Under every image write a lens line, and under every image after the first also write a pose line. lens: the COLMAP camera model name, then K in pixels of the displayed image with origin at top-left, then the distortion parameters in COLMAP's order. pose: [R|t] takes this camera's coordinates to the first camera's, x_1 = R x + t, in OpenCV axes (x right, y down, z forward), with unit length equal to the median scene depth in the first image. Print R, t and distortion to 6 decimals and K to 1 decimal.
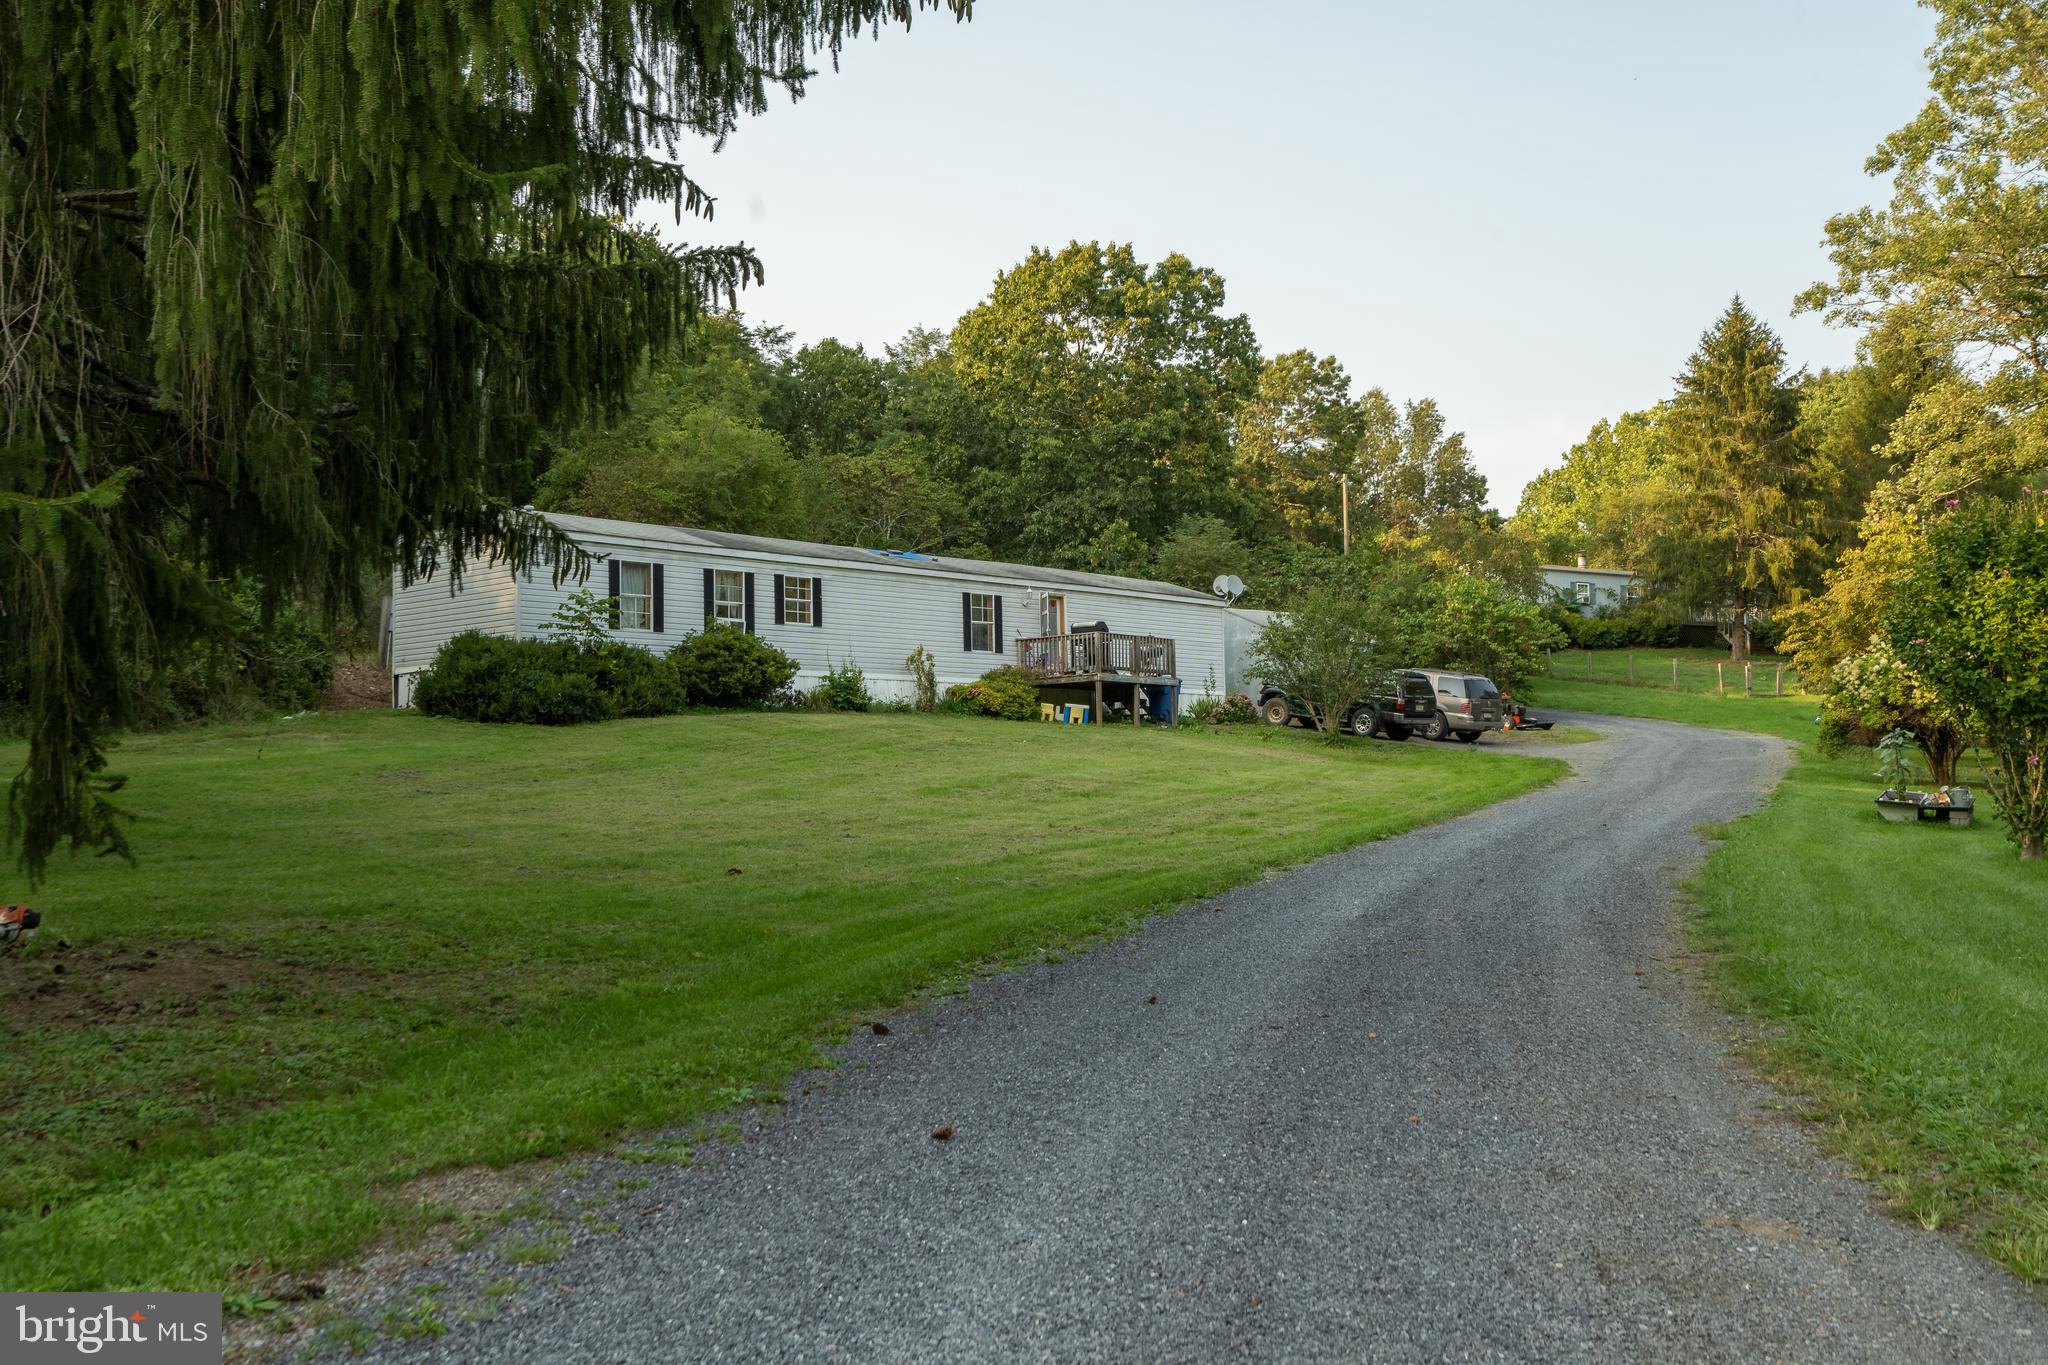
lens RADIAL K [[2046.0, 0, 1023.2], [0, 2046.0, 688.5], [0, 0, 1]] dist [0.004563, 0.000000]
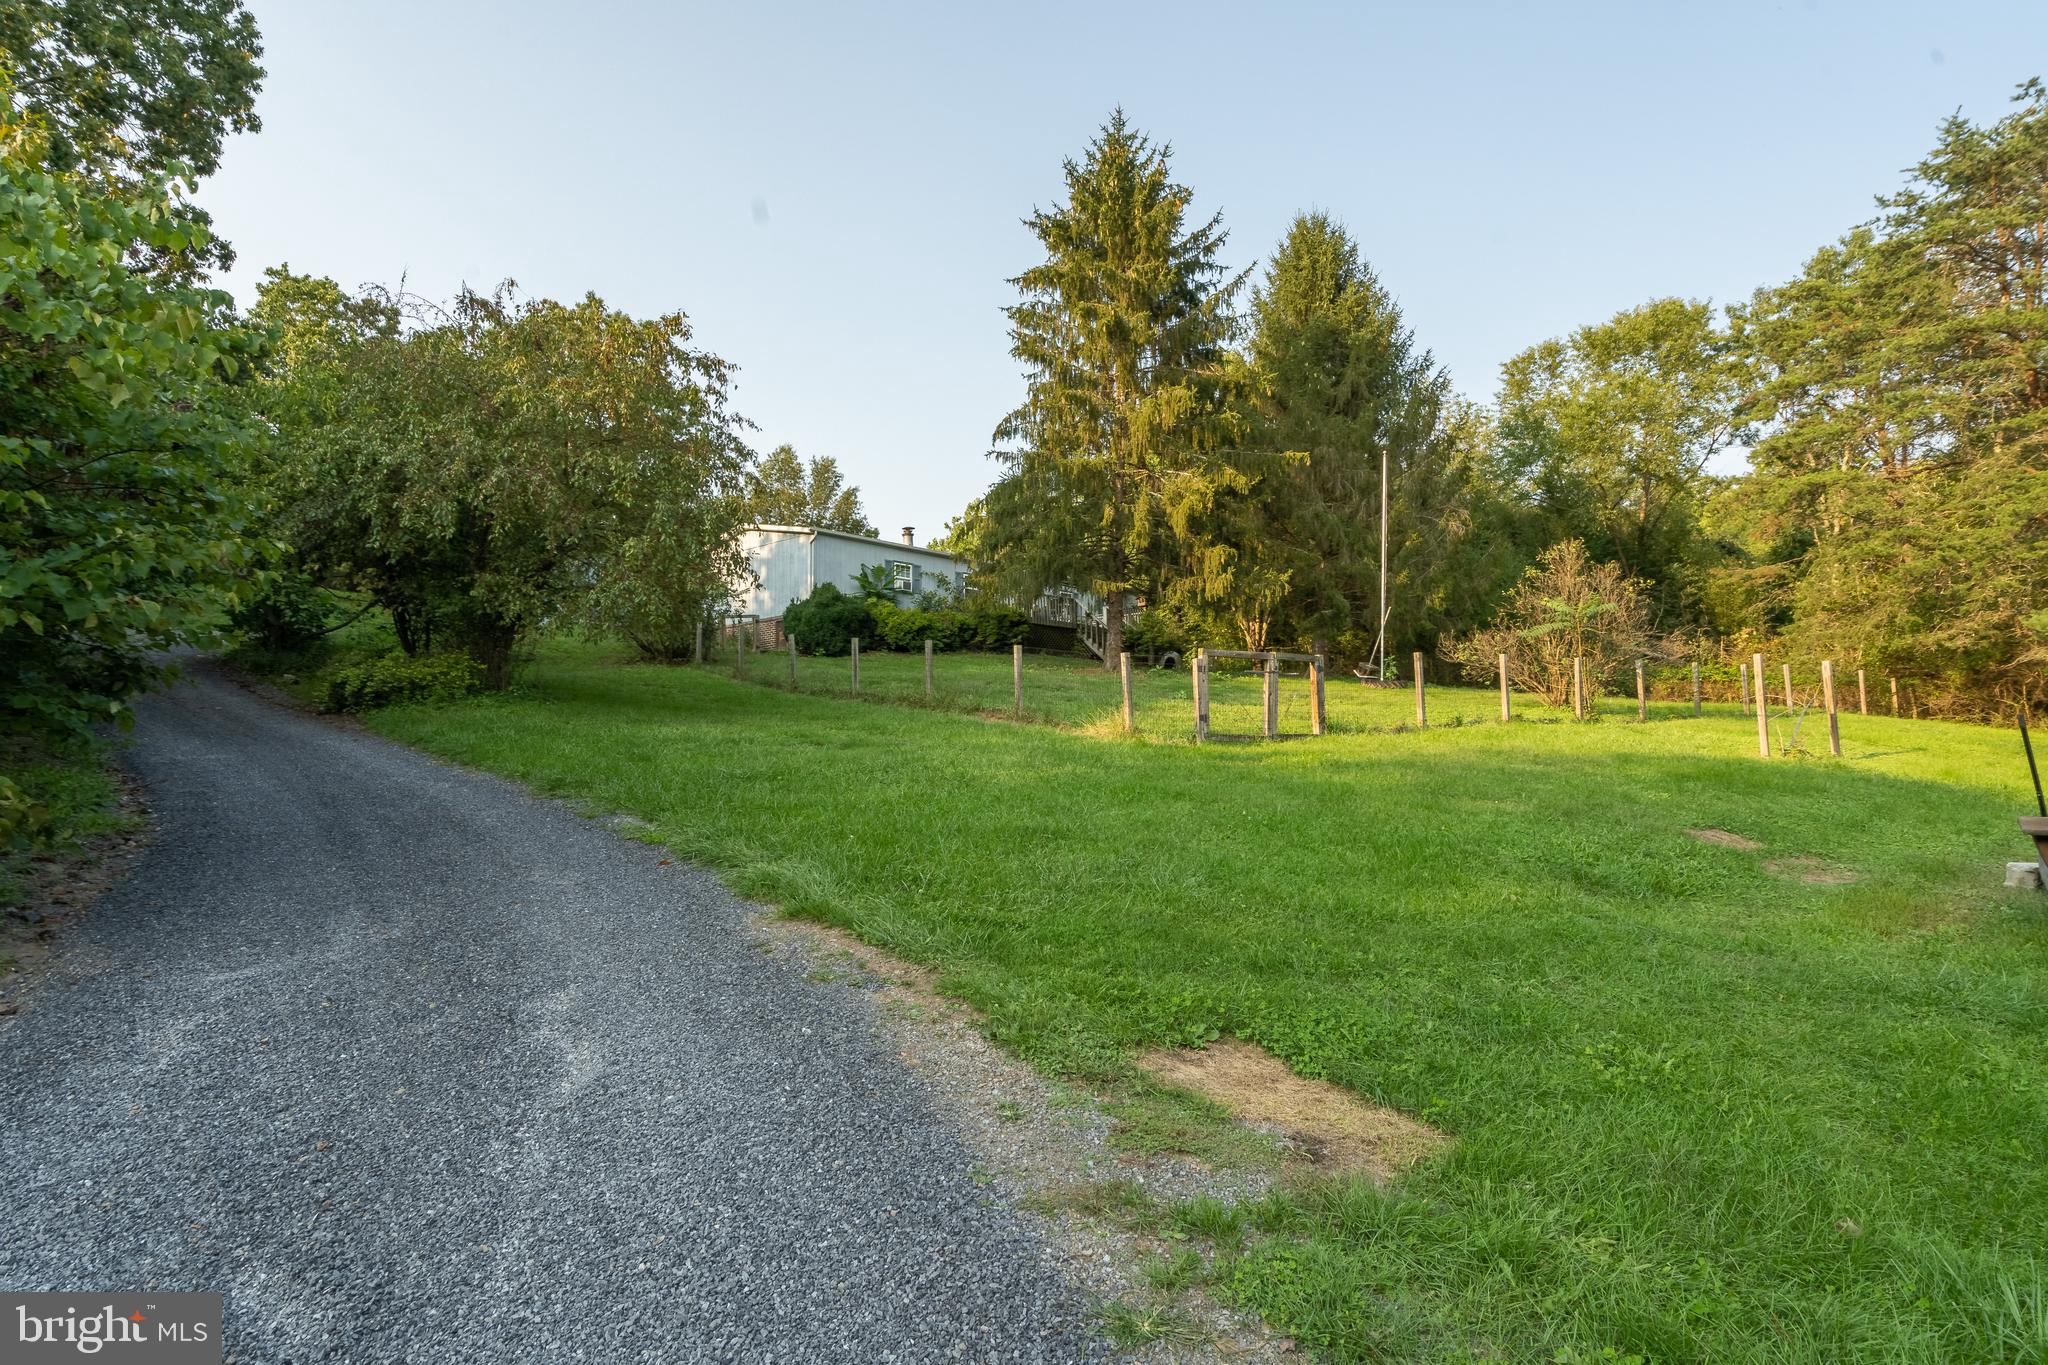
lens RADIAL K [[1062.6, 0, 1023.5], [0, 1062.6, 688.2], [0, 0, 1]] dist [-0.000051, -0.000002]
pose [[0.954714, 0.014828, 0.297157, 0.206508], [-0.010271, 0.999805, -0.016889, -0.001546], [-0.297349, 0.013072, 0.954679, 0.639723]]
